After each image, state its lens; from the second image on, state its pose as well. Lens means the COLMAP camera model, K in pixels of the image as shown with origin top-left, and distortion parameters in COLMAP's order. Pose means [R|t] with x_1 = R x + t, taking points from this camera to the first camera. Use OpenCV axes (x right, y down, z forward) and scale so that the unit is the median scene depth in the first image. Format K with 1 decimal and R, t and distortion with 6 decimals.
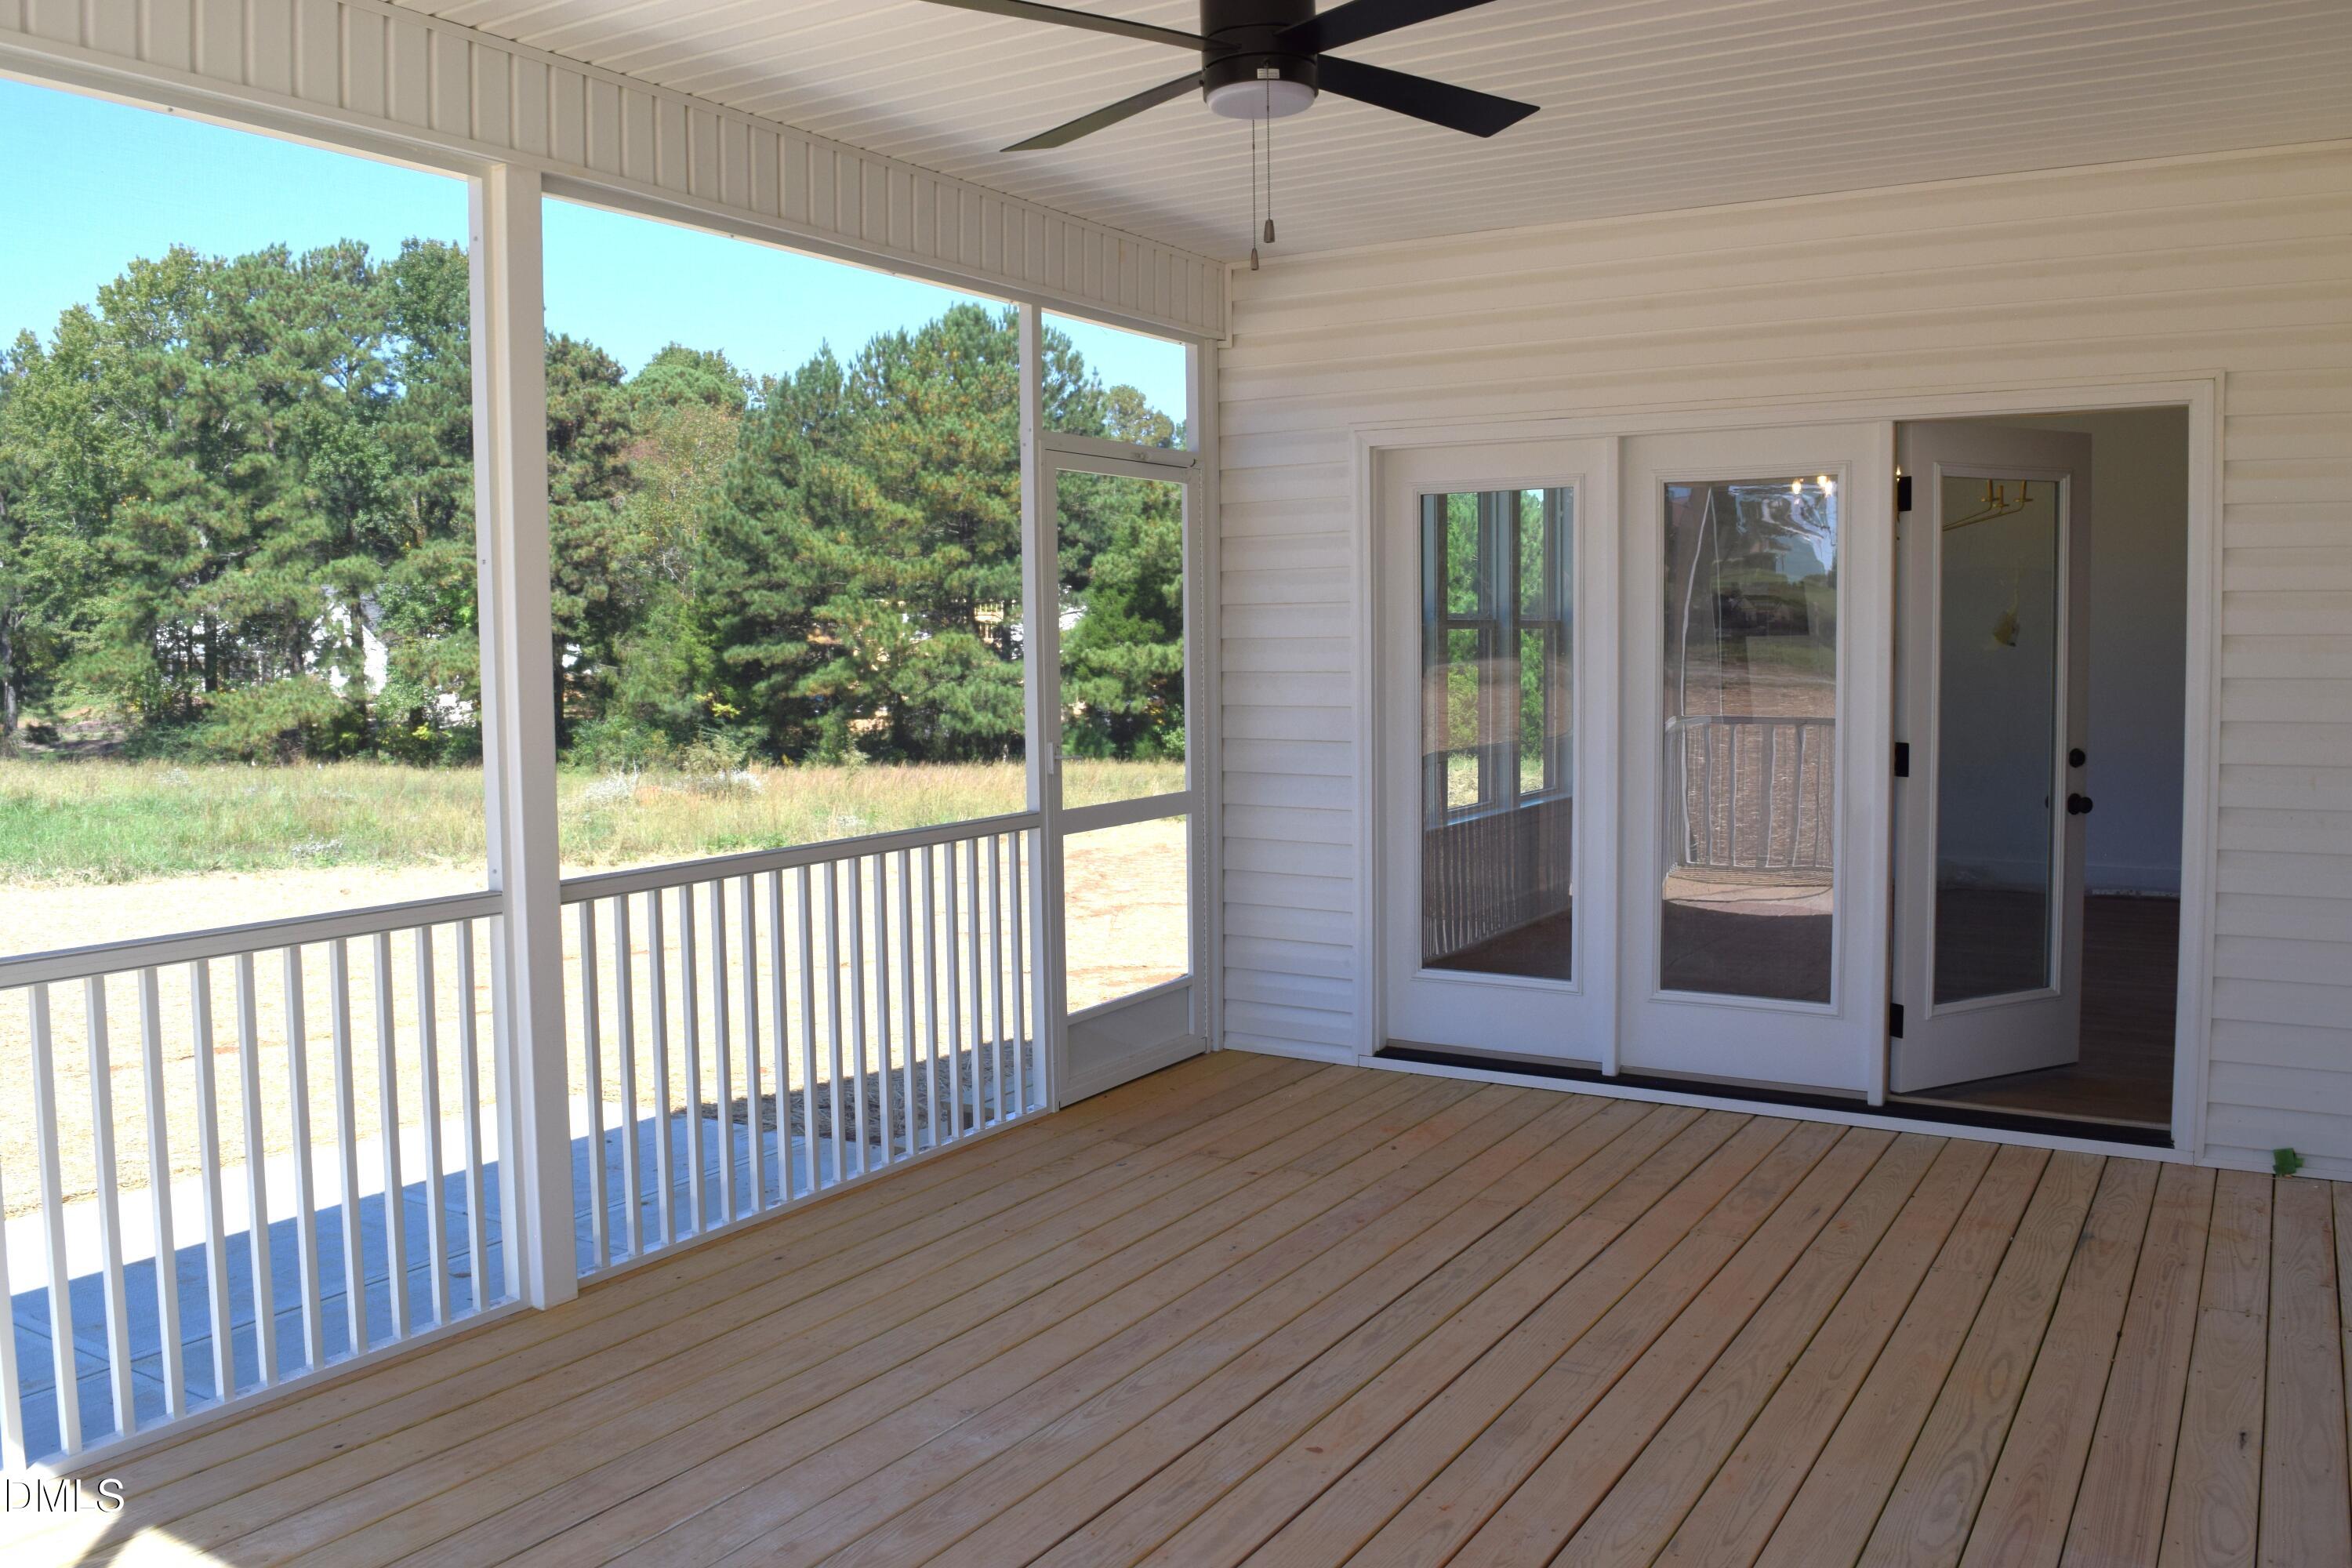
lens RADIAL K [[1861.2, 0, 1189.7], [0, 1861.2, 773.0], [0, 0, 1]] dist [-0.094106, 0.022638]
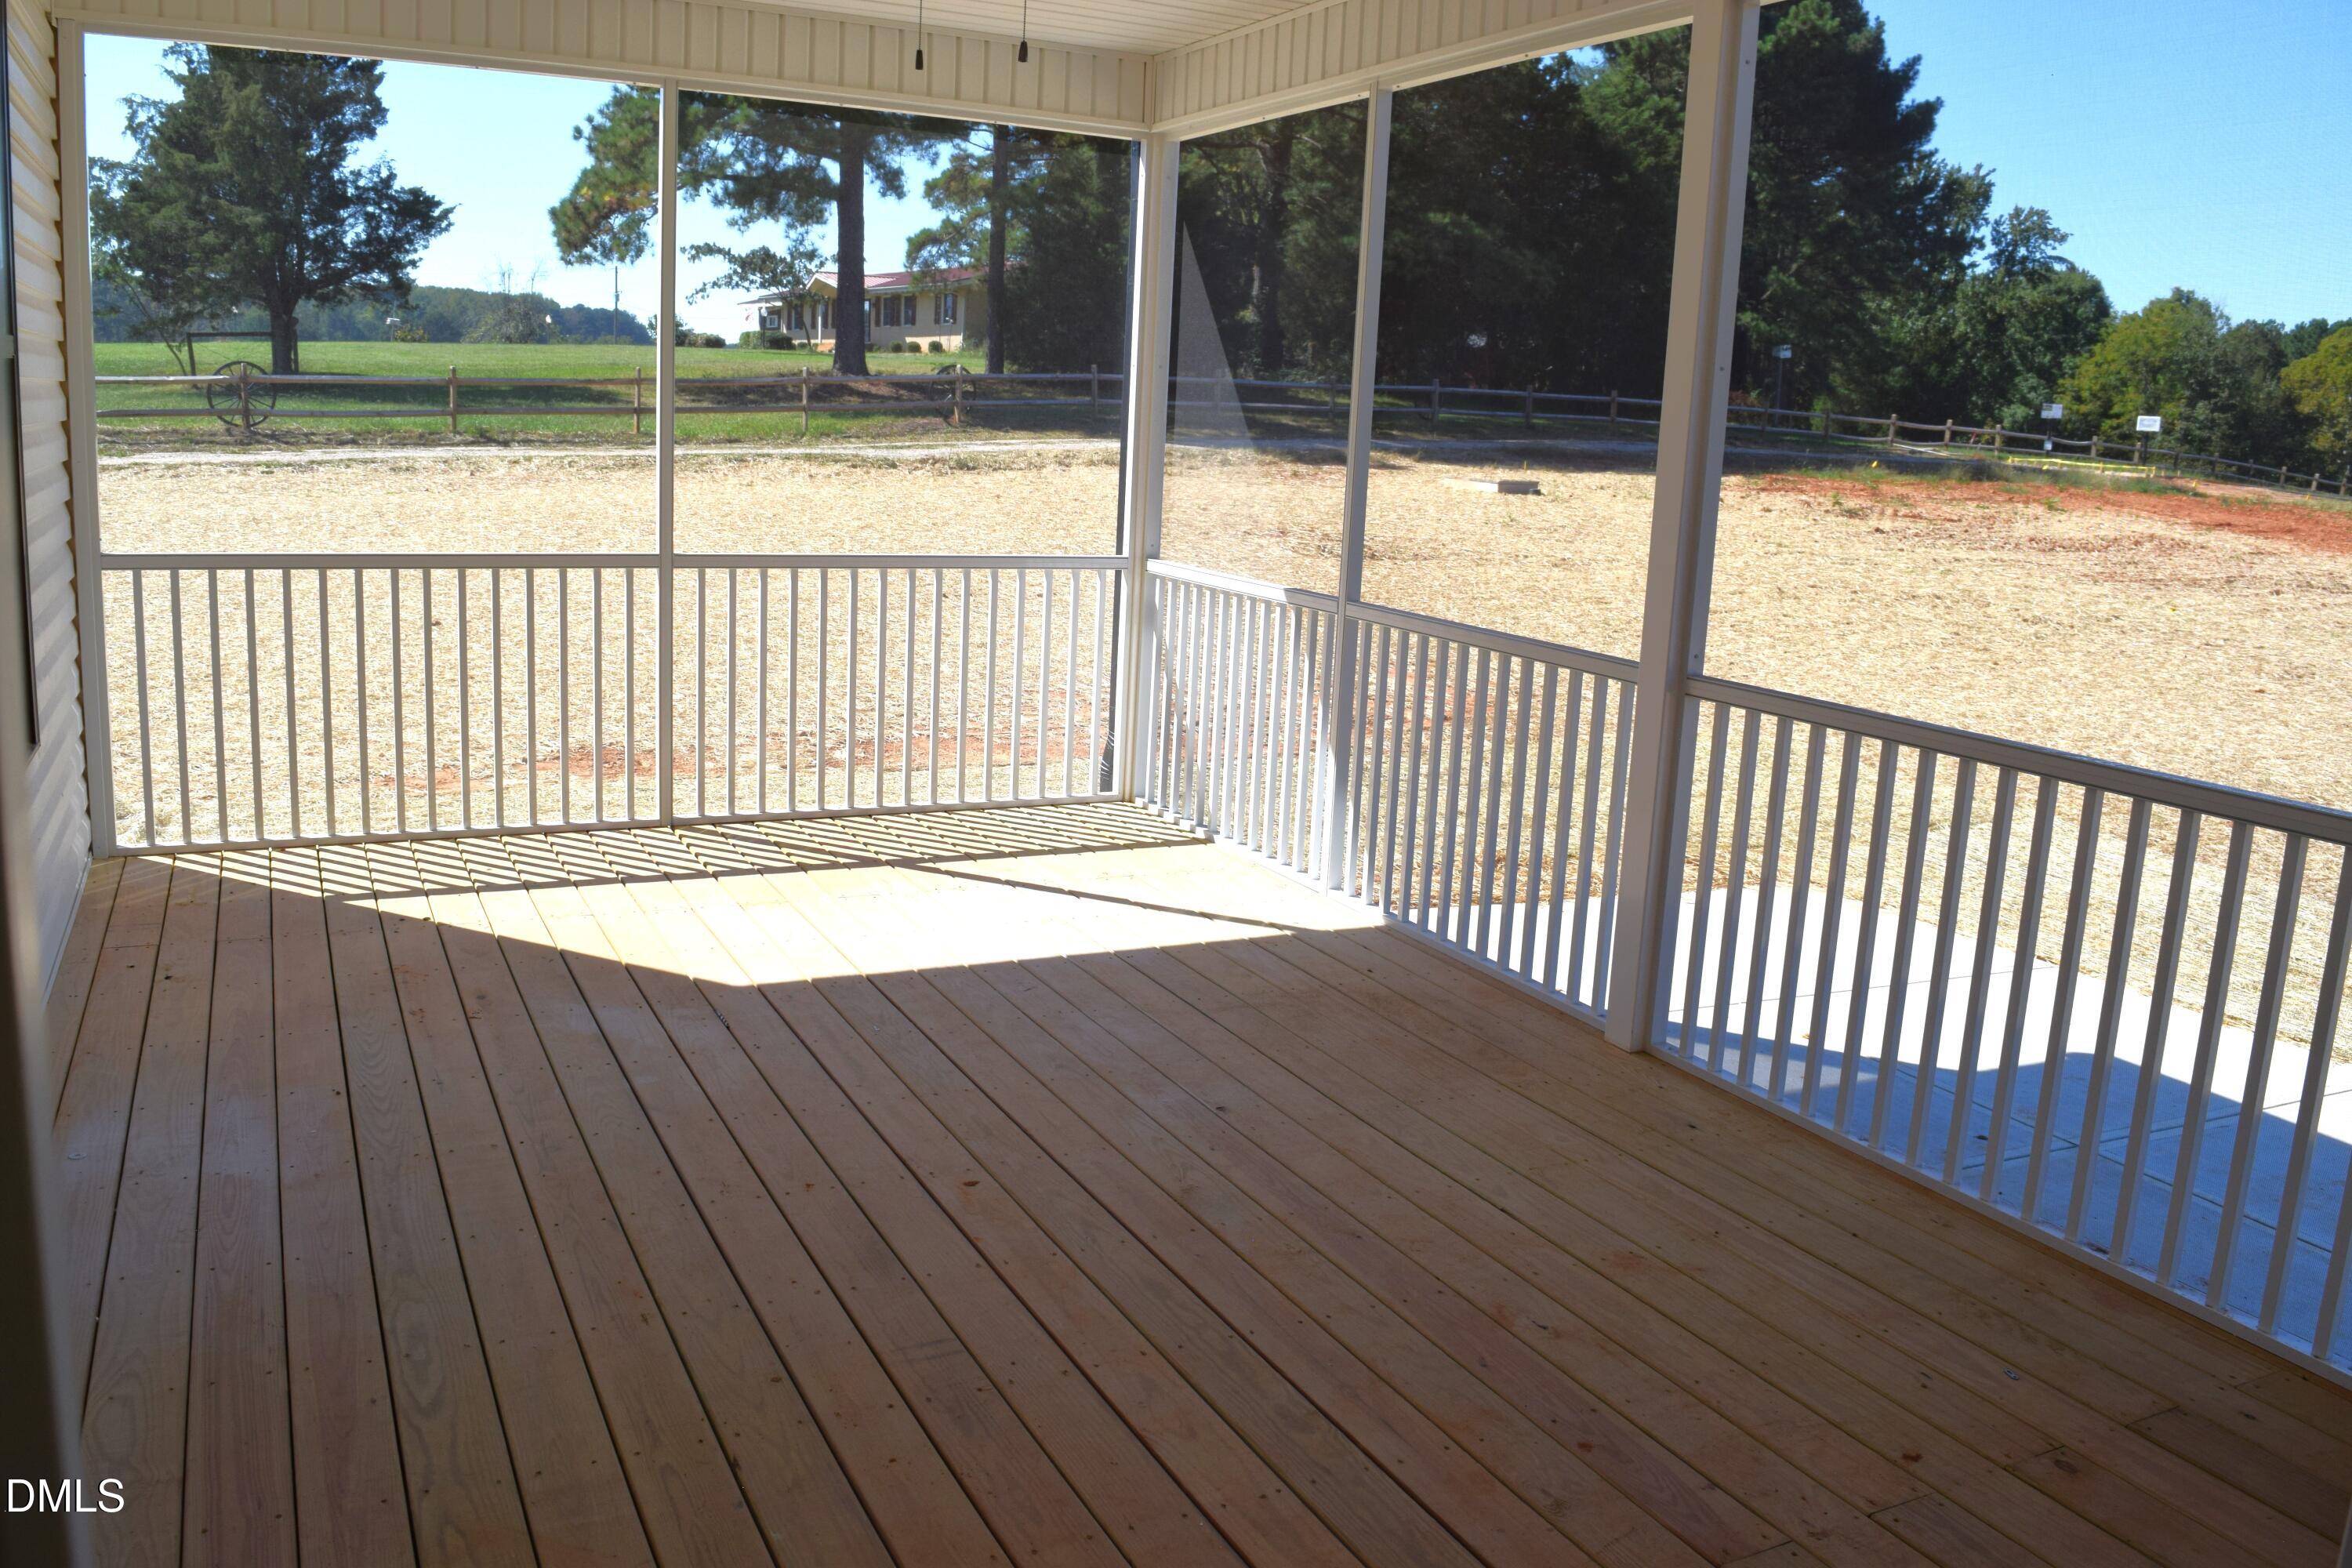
lens RADIAL K [[1861.2, 0, 1170.5], [0, 1861.2, 780.1], [0, 0, 1]] dist [-0.094106, 0.022638]
pose [[-0.537389, 0.146296, -0.830549, 0.458406], [-0.102808, 0.966129, 0.236697, -0.066797], [0.837045, 0.212585, -0.504146, 0.840468]]
